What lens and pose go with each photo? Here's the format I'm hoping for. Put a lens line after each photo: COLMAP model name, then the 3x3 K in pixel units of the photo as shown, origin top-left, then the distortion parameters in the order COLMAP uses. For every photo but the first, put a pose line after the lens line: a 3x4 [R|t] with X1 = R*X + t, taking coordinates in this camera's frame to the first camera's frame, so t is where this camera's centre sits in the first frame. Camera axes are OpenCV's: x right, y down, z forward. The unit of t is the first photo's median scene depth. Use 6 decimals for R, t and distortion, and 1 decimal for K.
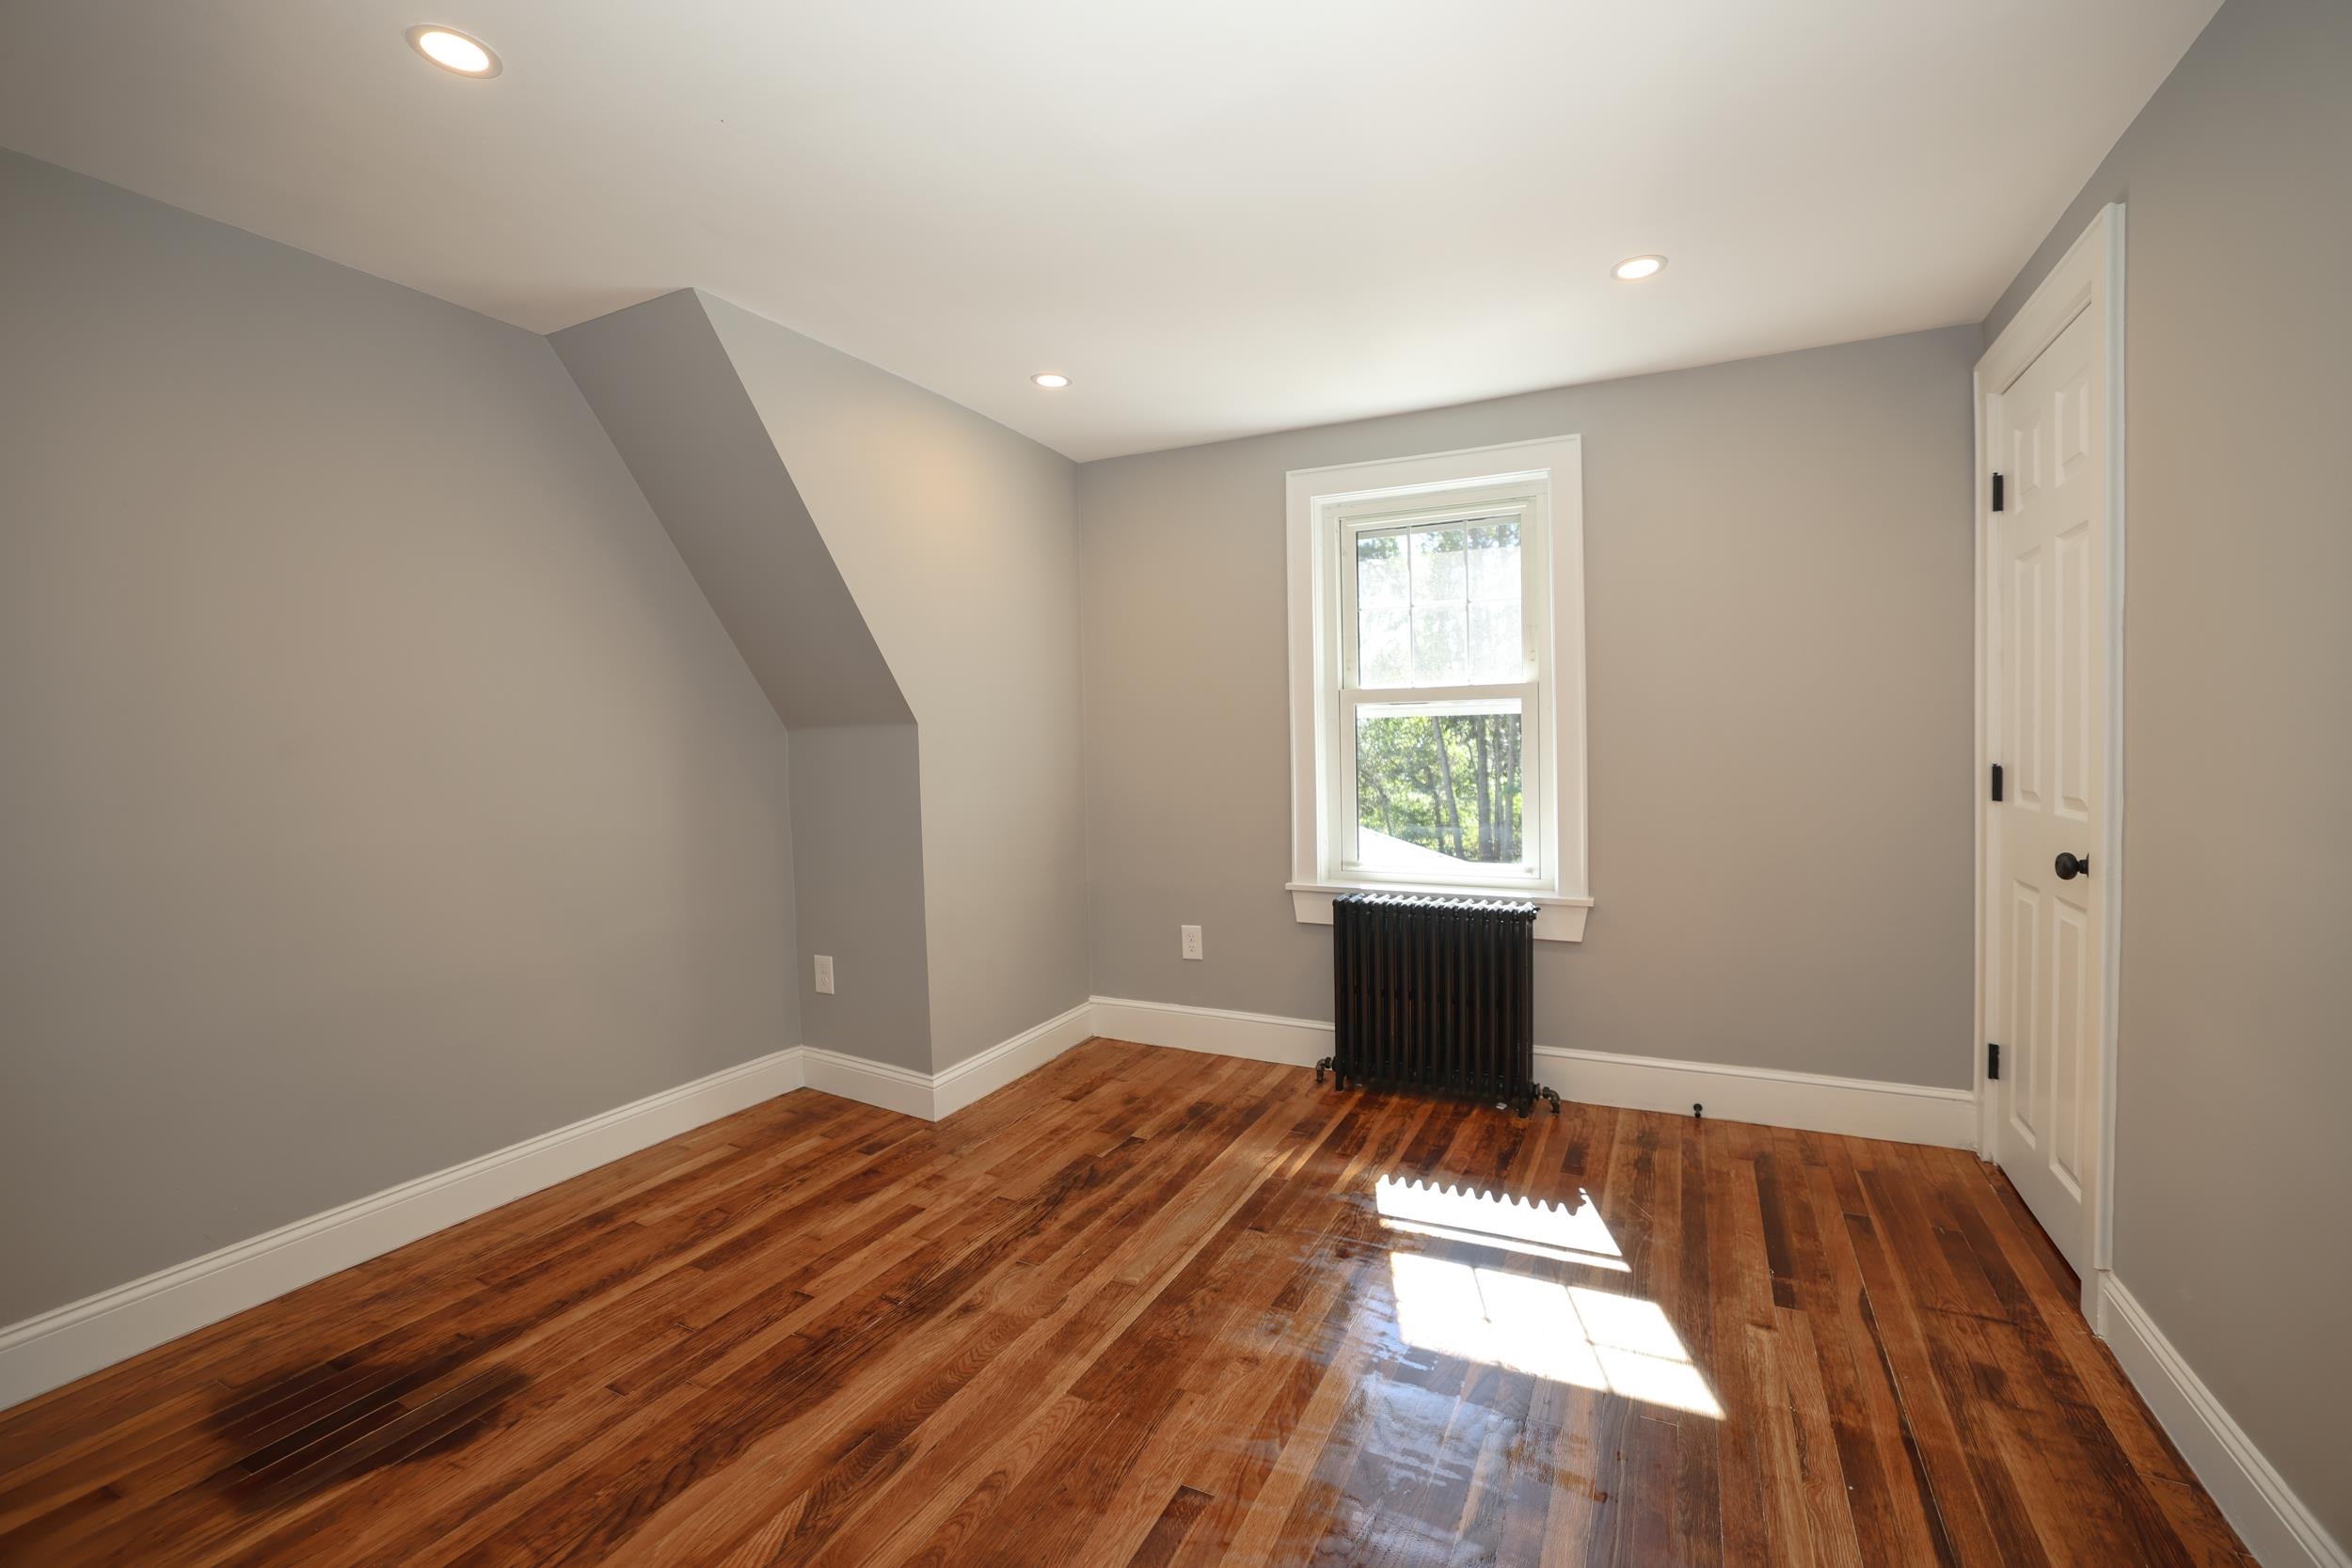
lens RADIAL K [[1009.6, 0, 1176.0], [0, 1009.6, 784.0], [0, 0, 1]] dist [-0.046448, 0.016589]
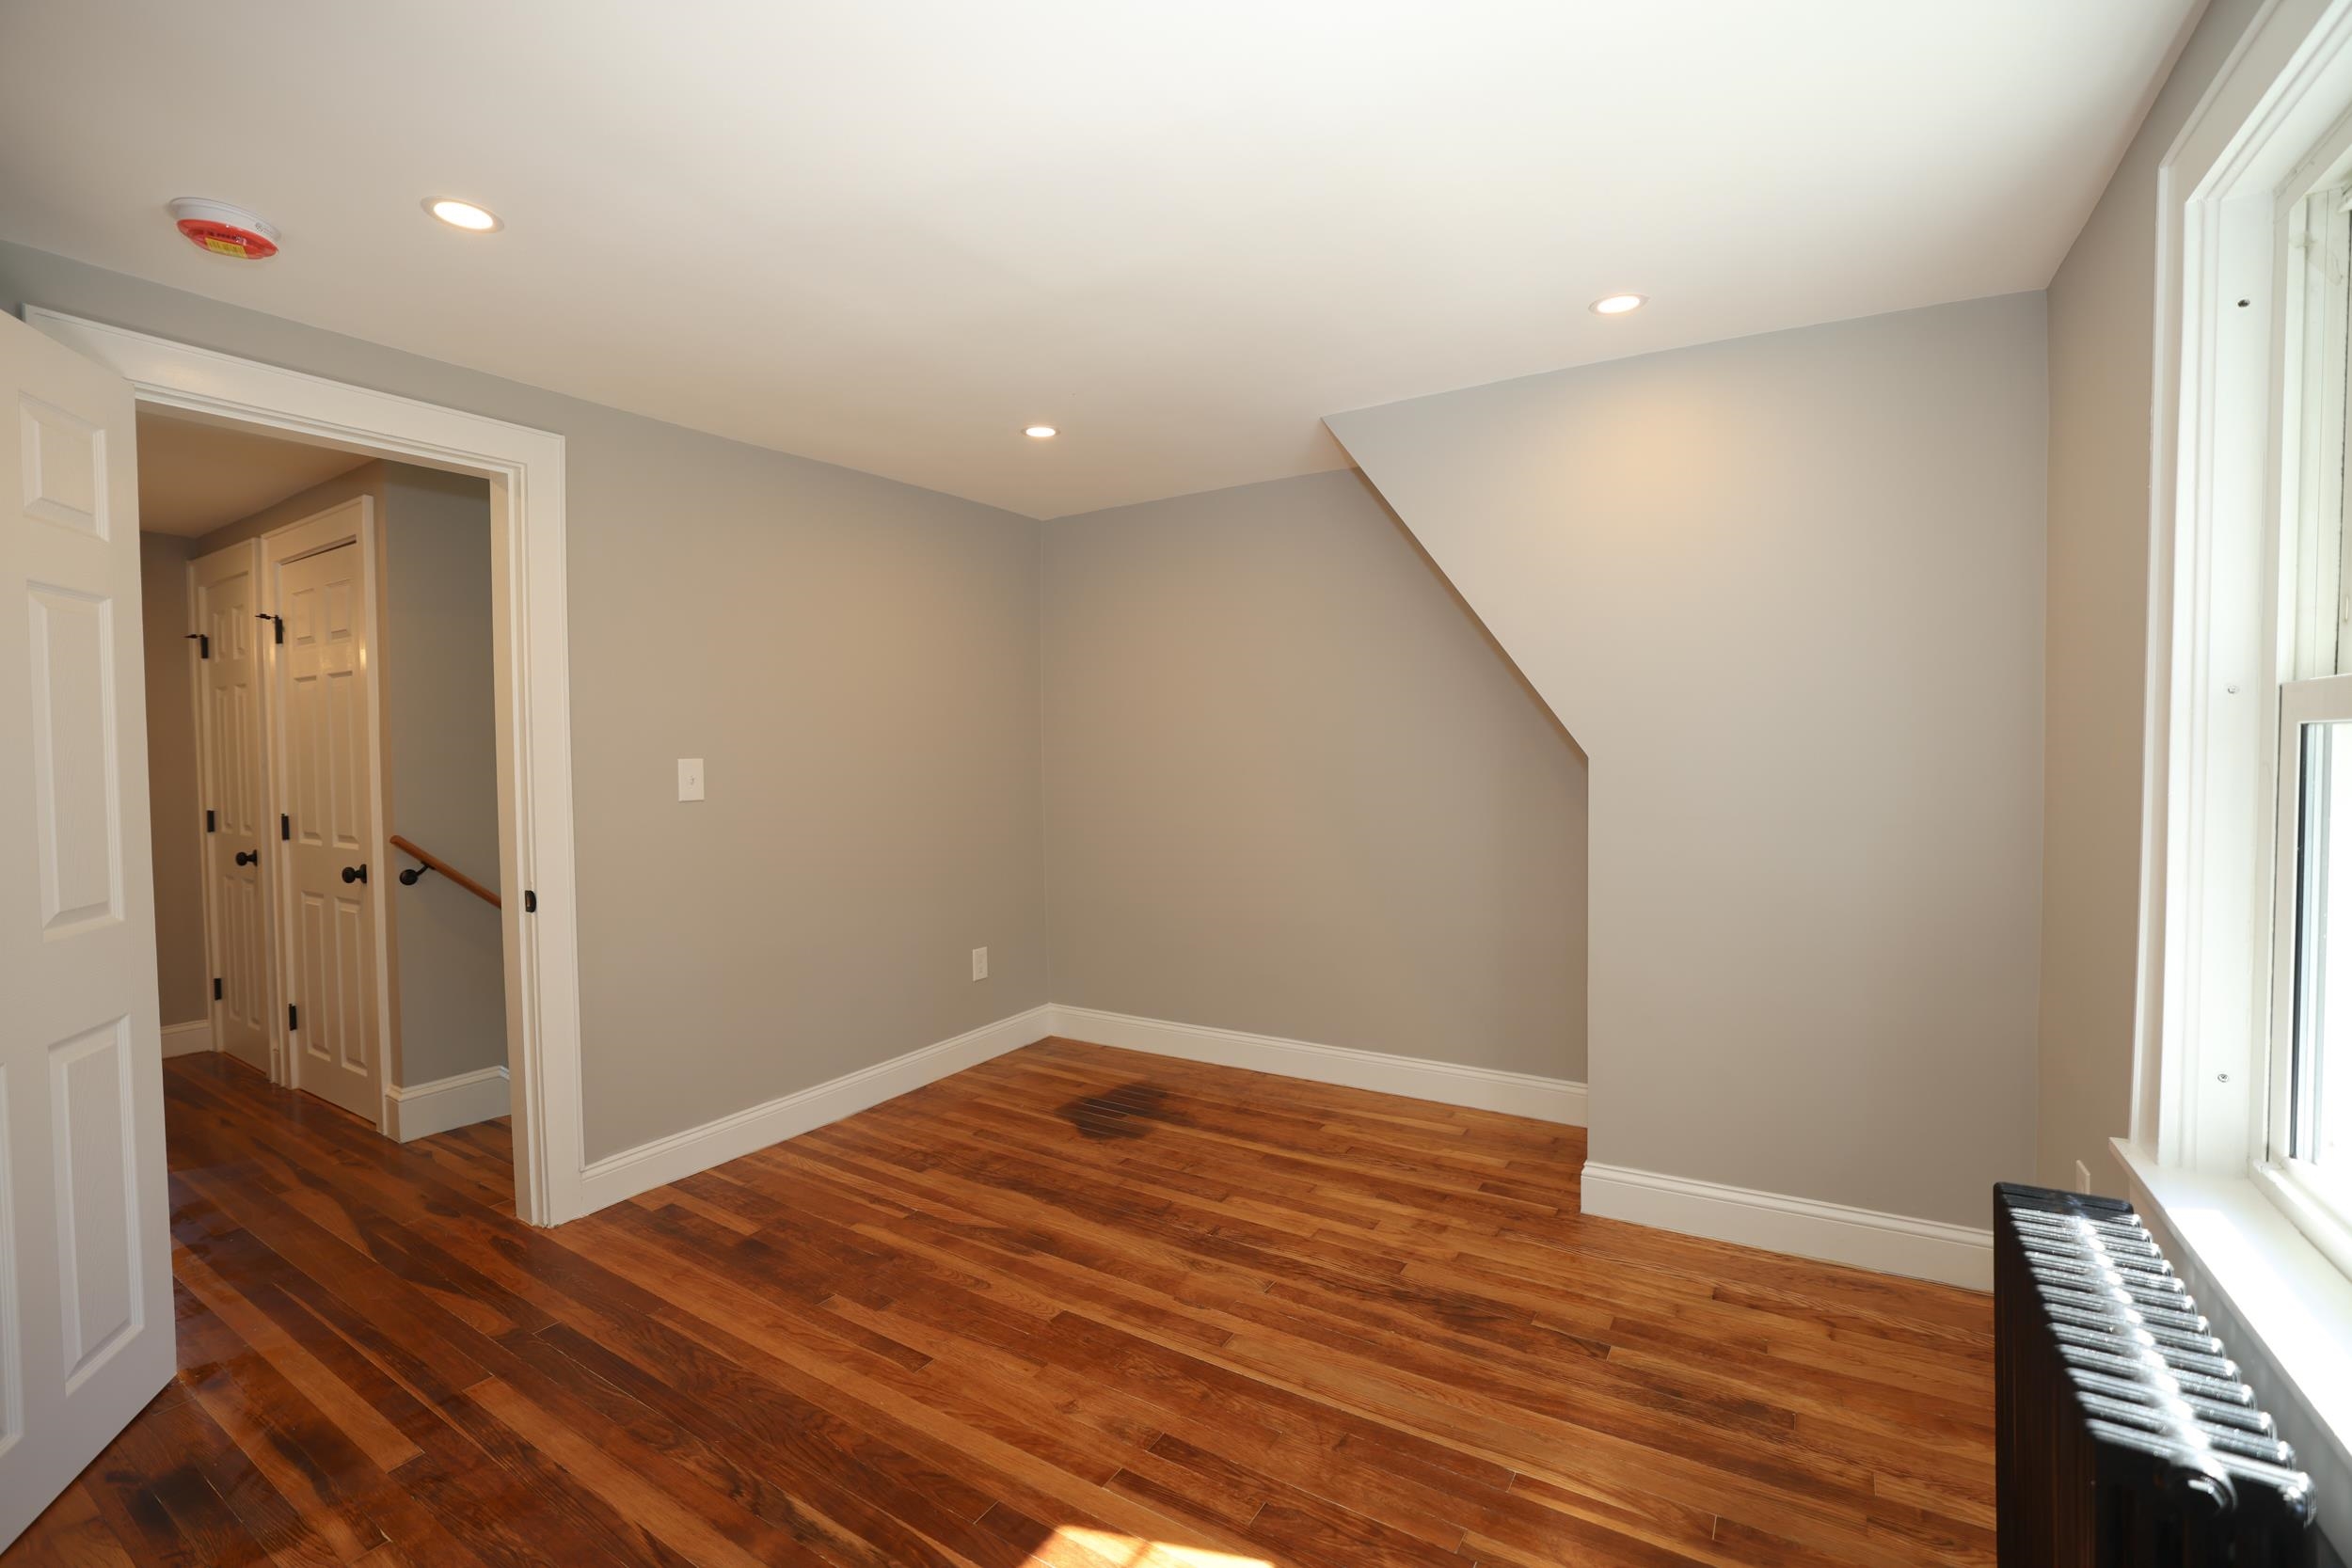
lens RADIAL K [[1009.6, 0, 1176.0], [0, 1009.6, 784.0], [0, 0, 1]] dist [-0.046448, 0.016589]
pose [[-0.097874, 0.053393, -0.993765, 0.814880], [-0.029936, 0.997950, 0.056567, -0.093949], [0.994748, 0.035286, -0.096075, 0.923823]]
